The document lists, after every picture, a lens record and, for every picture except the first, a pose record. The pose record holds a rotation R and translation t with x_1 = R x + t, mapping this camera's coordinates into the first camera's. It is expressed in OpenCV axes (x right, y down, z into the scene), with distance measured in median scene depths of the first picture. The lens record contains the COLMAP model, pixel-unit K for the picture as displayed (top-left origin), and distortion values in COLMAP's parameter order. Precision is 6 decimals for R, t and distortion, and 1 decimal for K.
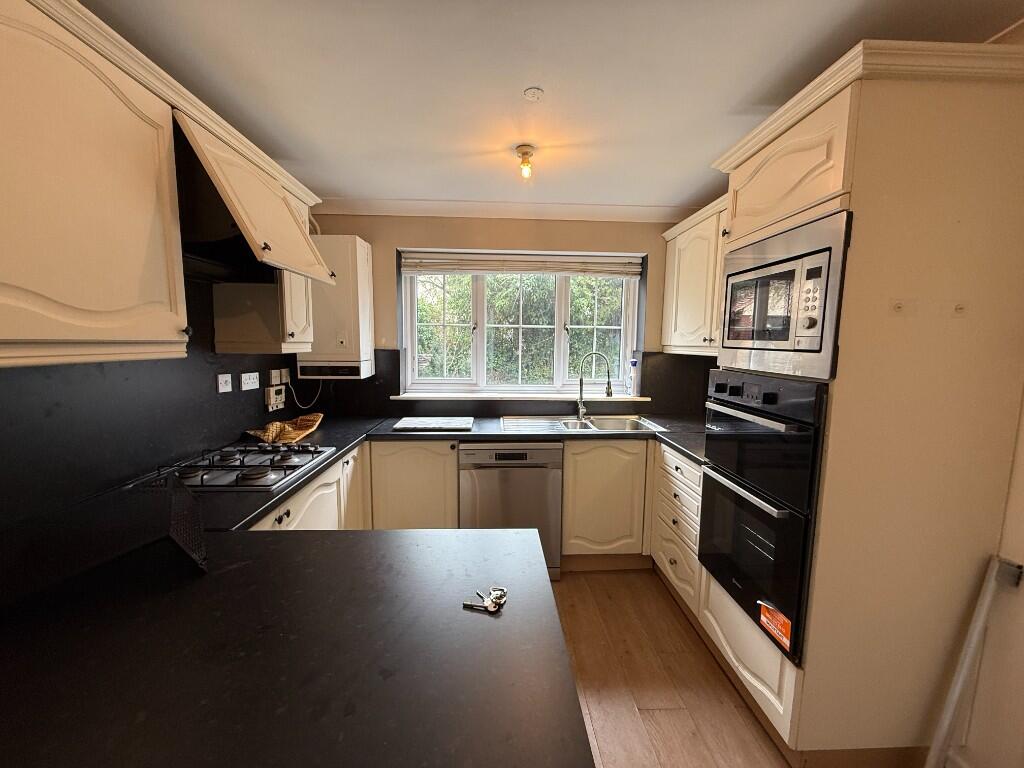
lens RADIAL K [[406.2, 0, 512.0], [0, 406.2, 384.0], [0, 0, 1]] dist [0.001527, -0.000489]
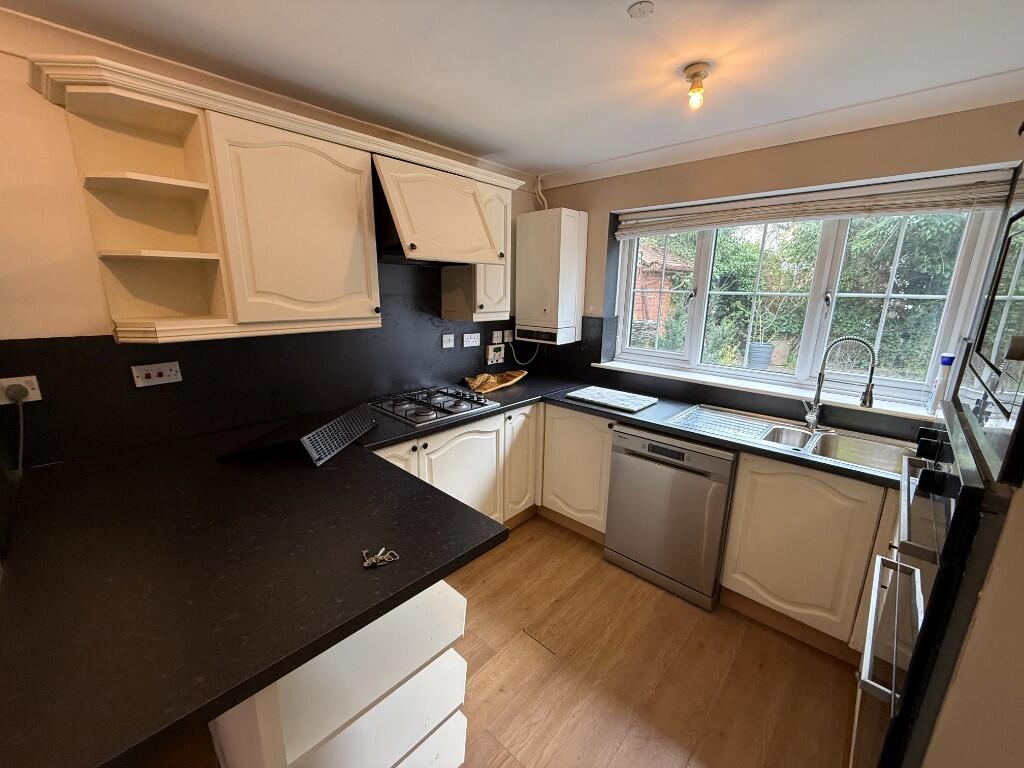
lens RADIAL K [[406.2, 0, 512.0], [0, 406.2, 384.0], [0, 0, 1]] dist [0.001527, -0.000489]
pose [[0.700708, 0.164105, -0.694318, 0.343294], [-0.079672, 0.985098, 0.152426, -0.070859], [0.708986, -0.051489, 0.703341, 0.157550]]
